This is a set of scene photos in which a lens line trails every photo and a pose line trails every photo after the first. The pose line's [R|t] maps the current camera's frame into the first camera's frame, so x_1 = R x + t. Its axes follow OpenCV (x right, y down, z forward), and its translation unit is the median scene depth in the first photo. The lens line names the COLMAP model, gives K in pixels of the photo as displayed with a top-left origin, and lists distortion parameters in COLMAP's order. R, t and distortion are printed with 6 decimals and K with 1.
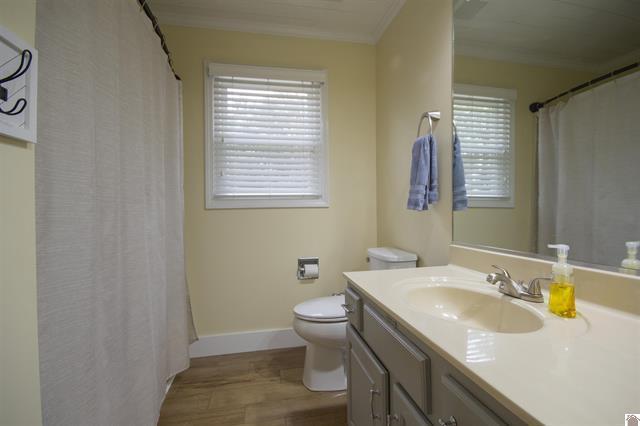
lens RADIAL K [[295.2, 0, 320.0], [0, 295.2, 213.0], [0, 0, 1]] dist [0.003170, -0.006384]
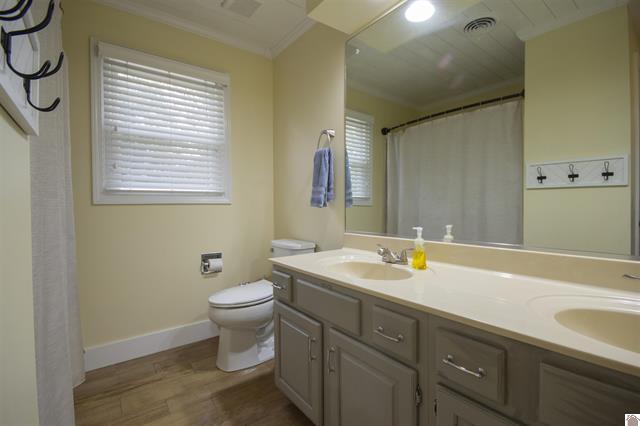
lens RADIAL K [[295.2, 0, 320.0], [0, 295.2, 213.0], [0, 0, 1]] dist [0.003170, -0.006384]
pose [[0.896724, -0.003402, 0.442576, -0.183095], [0.000336, 0.999975, 0.007006, 0.006499], [-0.442589, -0.006133, 0.896703, -0.108159]]
